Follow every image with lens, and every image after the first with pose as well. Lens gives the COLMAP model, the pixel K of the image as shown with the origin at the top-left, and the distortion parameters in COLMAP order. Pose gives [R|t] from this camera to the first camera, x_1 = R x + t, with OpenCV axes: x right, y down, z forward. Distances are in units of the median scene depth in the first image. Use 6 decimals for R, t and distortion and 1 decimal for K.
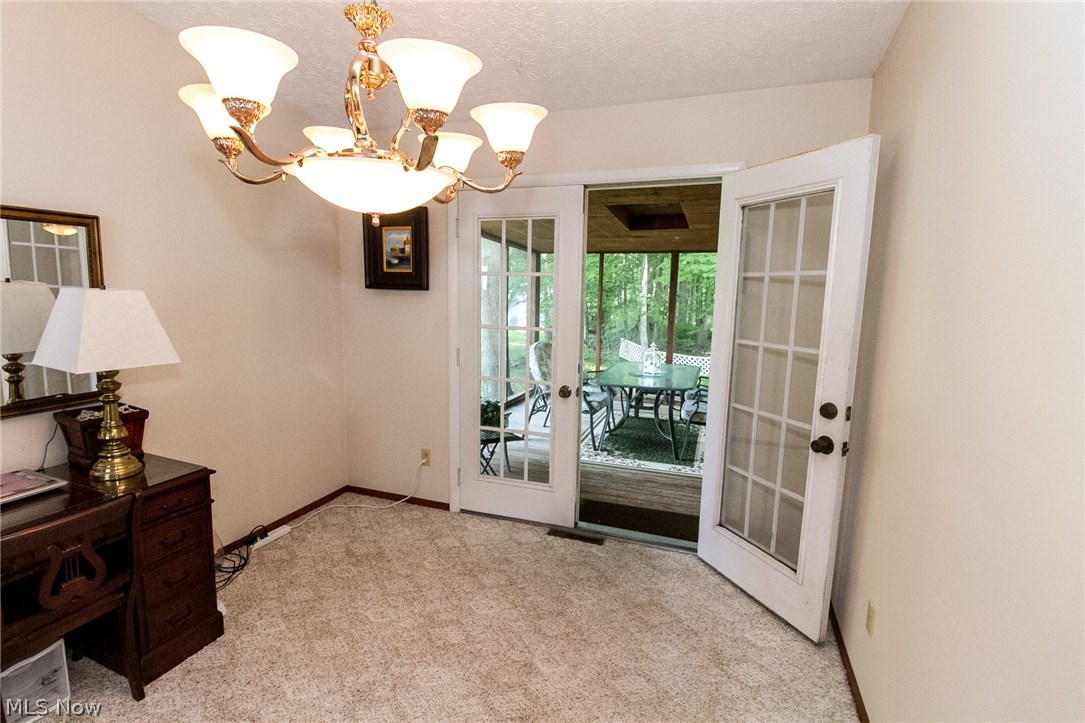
lens RADIAL K [[502.2, 0, 538.2], [0, 502.2, 361.4], [0, 0, 1]] dist [-0.006455, -0.009119]
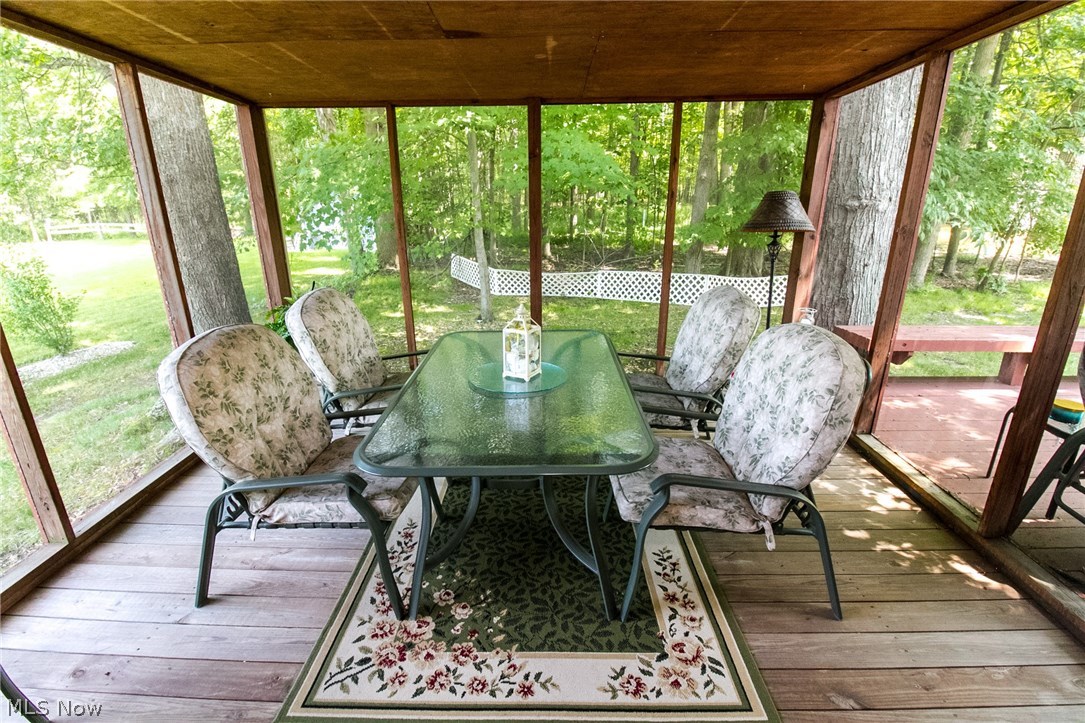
lens RADIAL K [[502.2, 0, 539.3], [0, 502.2, 359.9], [0, 0, 1]] dist [-0.006455, -0.009119]
pose [[0.944783, -0.125957, 0.302522, 0.123114], [0.070115, 0.979499, 0.188852, -0.074763], [-0.320107, -0.157213, 0.934246, 0.656318]]
